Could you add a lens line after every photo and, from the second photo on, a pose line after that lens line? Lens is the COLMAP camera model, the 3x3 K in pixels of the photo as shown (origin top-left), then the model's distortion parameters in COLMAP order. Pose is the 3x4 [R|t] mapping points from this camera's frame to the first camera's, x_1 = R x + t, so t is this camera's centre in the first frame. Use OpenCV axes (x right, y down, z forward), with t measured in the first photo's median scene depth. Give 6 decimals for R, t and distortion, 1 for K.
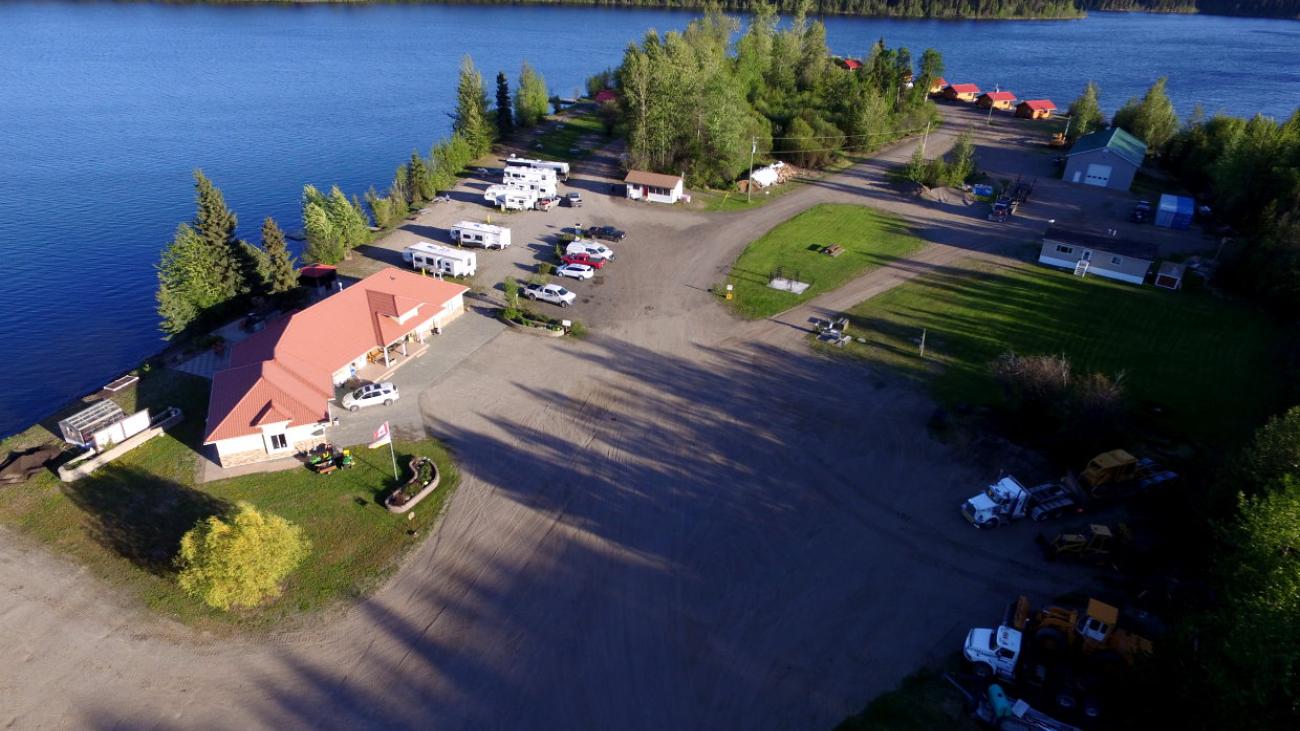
lens RADIAL K [[757.6, 0, 653.5], [0, 757.6, 370.3], [0, 0, 1]] dist [-0.016850, 0.022046]
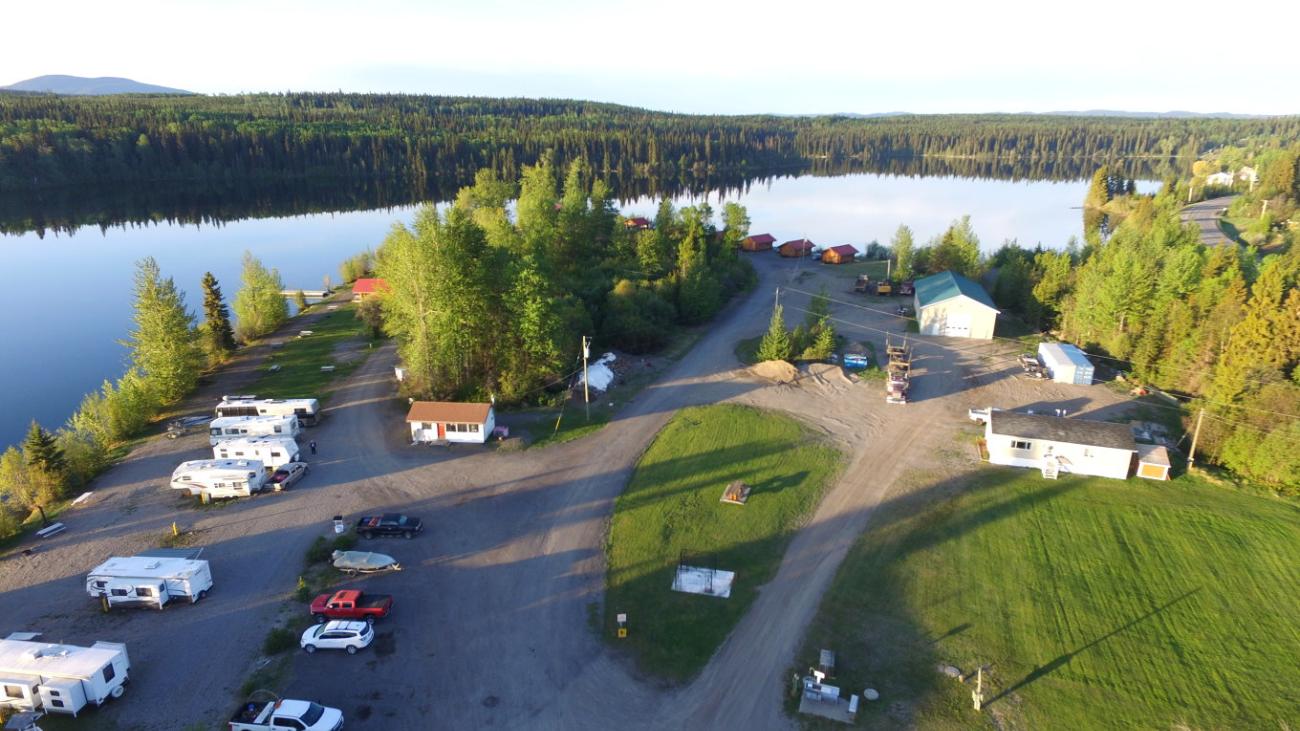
lens RADIAL K [[757.6, 0, 653.5], [0, 757.6, 370.3], [0, 0, 1]] dist [-0.016850, 0.022046]
pose [[0.952773, -0.123243, 0.277551, -0.013848], [0.173846, 0.970726, -0.165737, -0.188263], [-0.249000, 0.206160, 0.946307, 0.388979]]
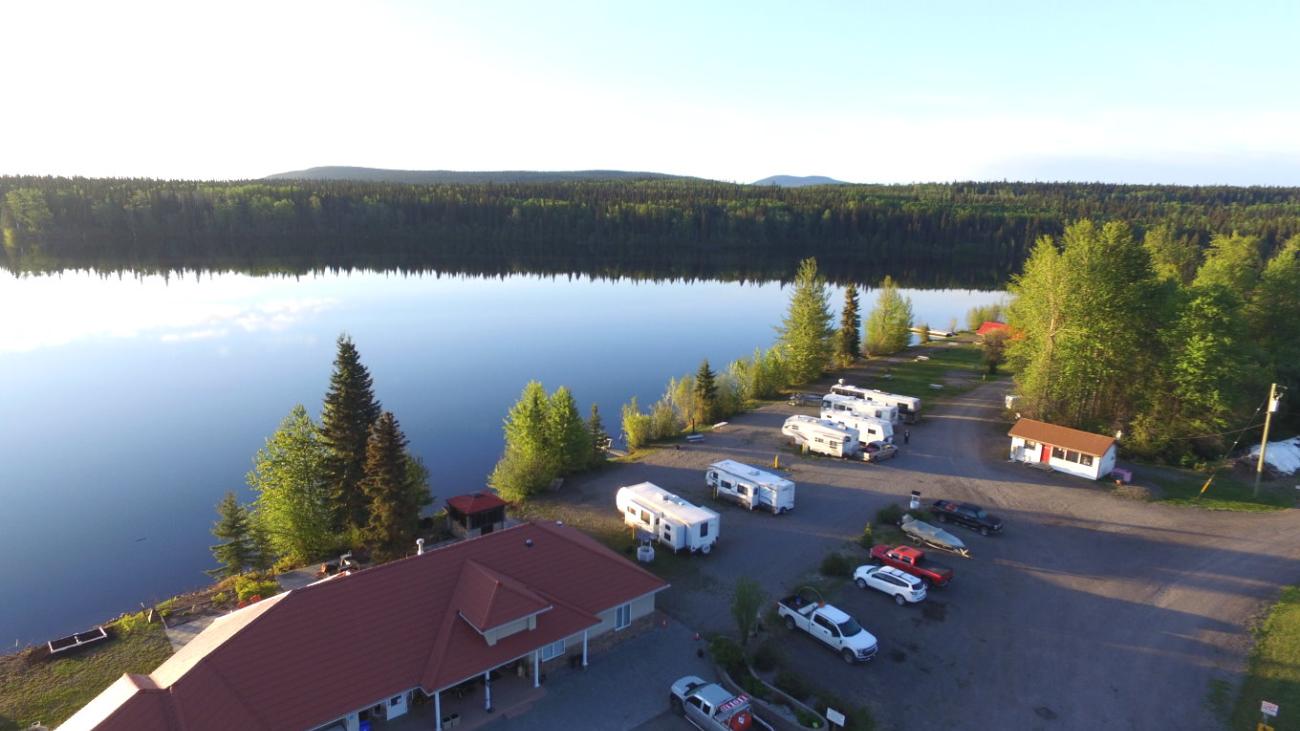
lens RADIAL K [[757.6, 0, 653.5], [0, 757.6, 370.3], [0, 0, 1]] dist [-0.016850, 0.022046]
pose [[0.883401, 0.083516, -0.461115, -0.018815], [-0.221886, 0.941244, -0.254611, -0.100132], [0.412758, 0.327239, 0.850027, 0.441095]]
